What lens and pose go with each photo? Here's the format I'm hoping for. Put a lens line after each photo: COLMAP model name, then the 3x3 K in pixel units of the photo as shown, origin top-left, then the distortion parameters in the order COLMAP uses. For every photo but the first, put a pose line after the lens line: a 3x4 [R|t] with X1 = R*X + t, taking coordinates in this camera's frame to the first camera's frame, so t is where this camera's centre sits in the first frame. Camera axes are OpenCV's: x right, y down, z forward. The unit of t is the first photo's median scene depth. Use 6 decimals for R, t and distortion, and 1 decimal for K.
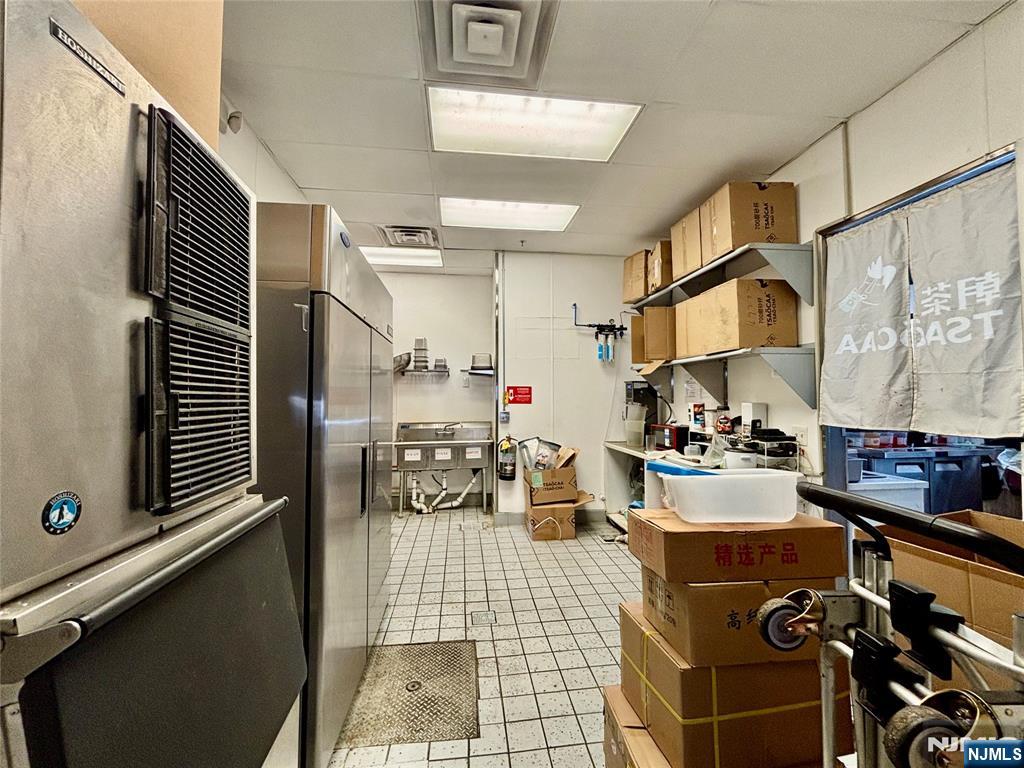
lens RADIAL K [[414.3, 0, 512.0], [0, 414.3, 384.0], [0, 0, 1]] dist [0.000263, 0.000045]
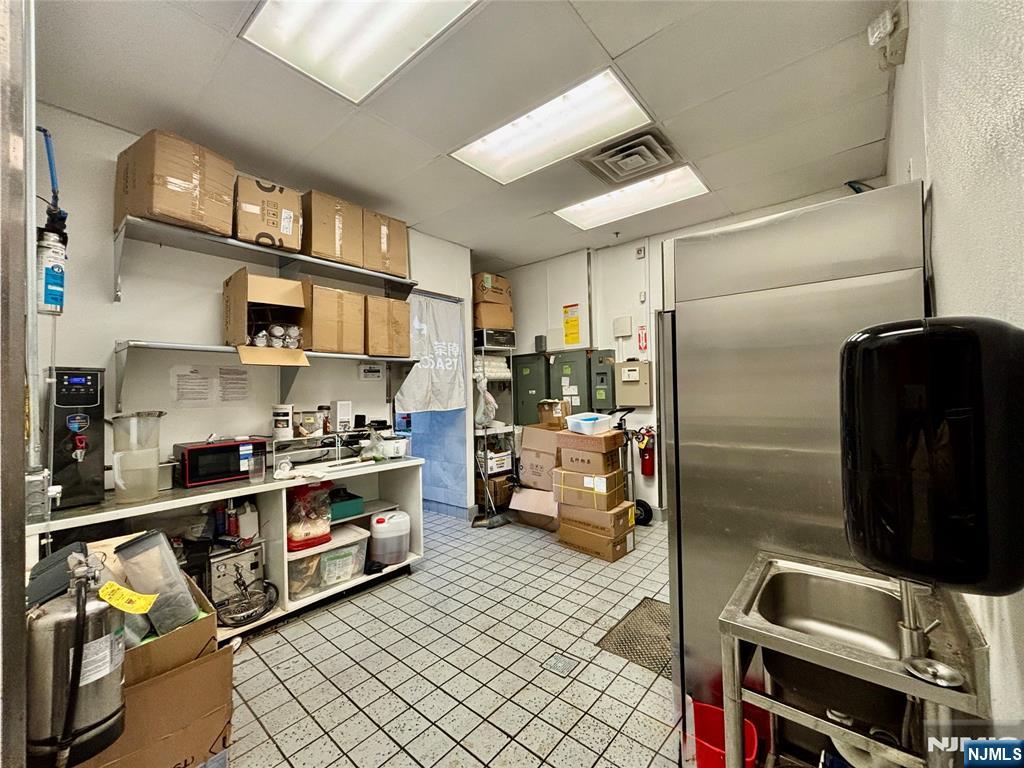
lens RADIAL K [[414.3, 0, 512.0], [0, 414.3, 384.0], [0, 0, 1]] dist [0.000263, 0.000045]
pose [[-0.674962, 0.021999, 0.737525, -0.682771], [-0.004863, 0.999401, -0.034260, 0.045353], [-0.737837, -0.026711, -0.674451, 1.809921]]
